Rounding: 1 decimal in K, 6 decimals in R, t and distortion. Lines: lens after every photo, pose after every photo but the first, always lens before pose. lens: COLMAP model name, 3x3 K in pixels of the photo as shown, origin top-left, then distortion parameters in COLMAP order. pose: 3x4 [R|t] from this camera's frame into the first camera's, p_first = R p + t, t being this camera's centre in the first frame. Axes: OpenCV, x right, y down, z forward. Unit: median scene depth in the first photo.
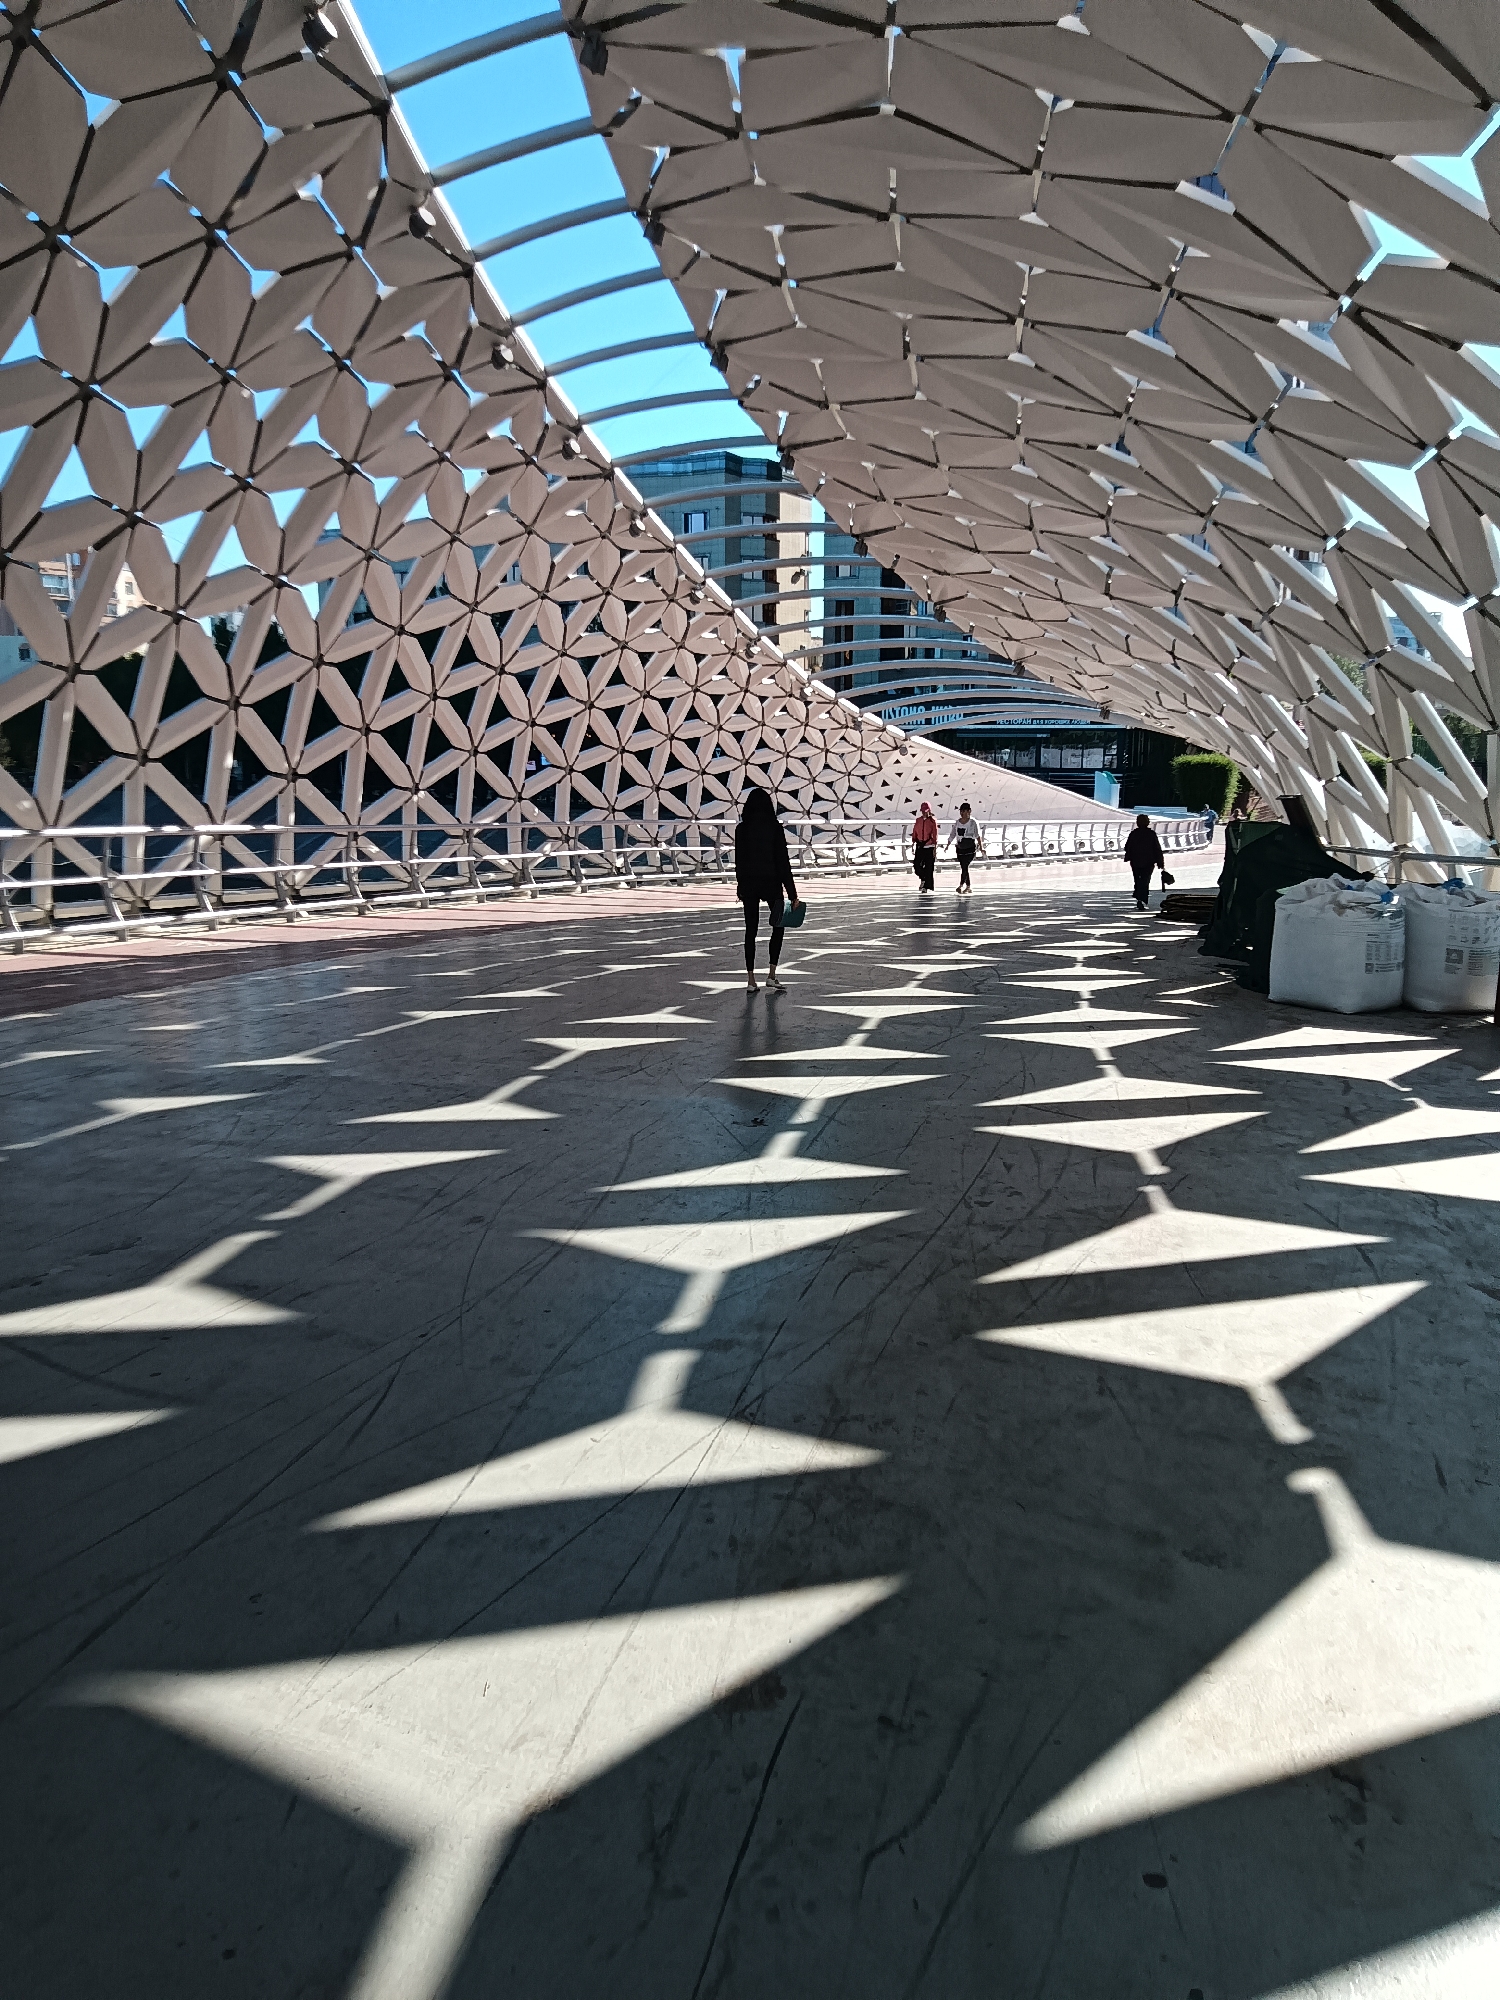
lens RADIAL K [[1493.3, 0, 740.8], [0, 1493.3, 1006.2], [0, 0, 1]] dist [0.125630, -0.211678]
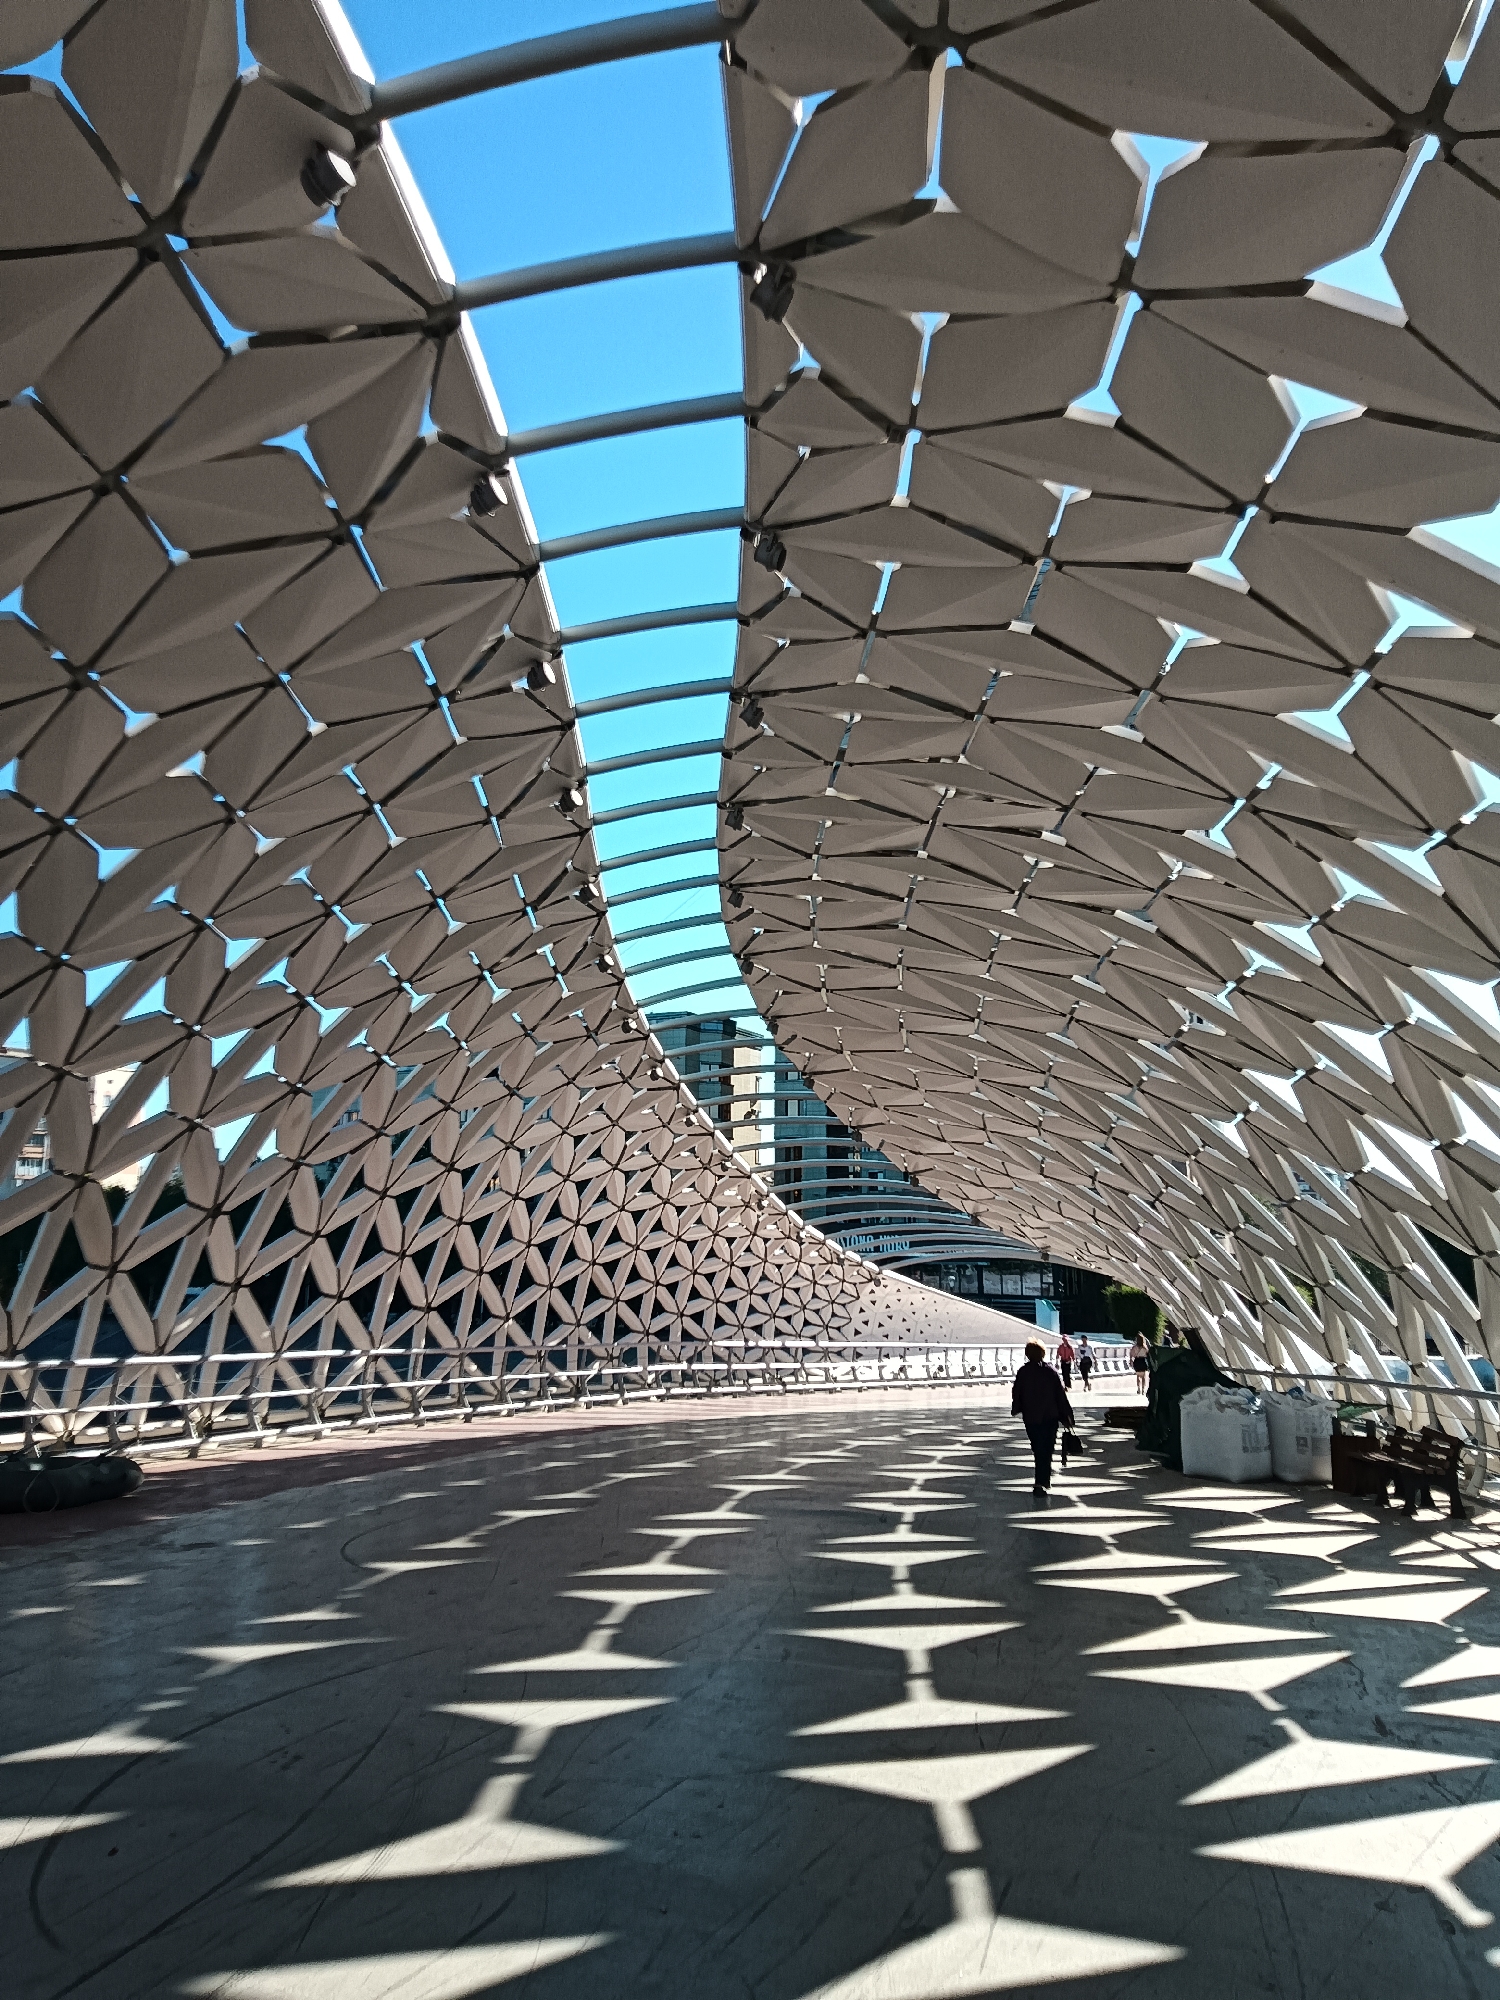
lens RADIAL K [[1493.3, 0, 740.8], [0, 1493.3, 1006.2], [0, 0, 1]] dist [0.125630, -0.211678]
pose [[0.999130, 0.010201, 0.040442, -0.067809], [0.004032, 0.941461, -0.337098, 0.031236], [-0.041514, 0.336968, 0.940600, -0.247927]]
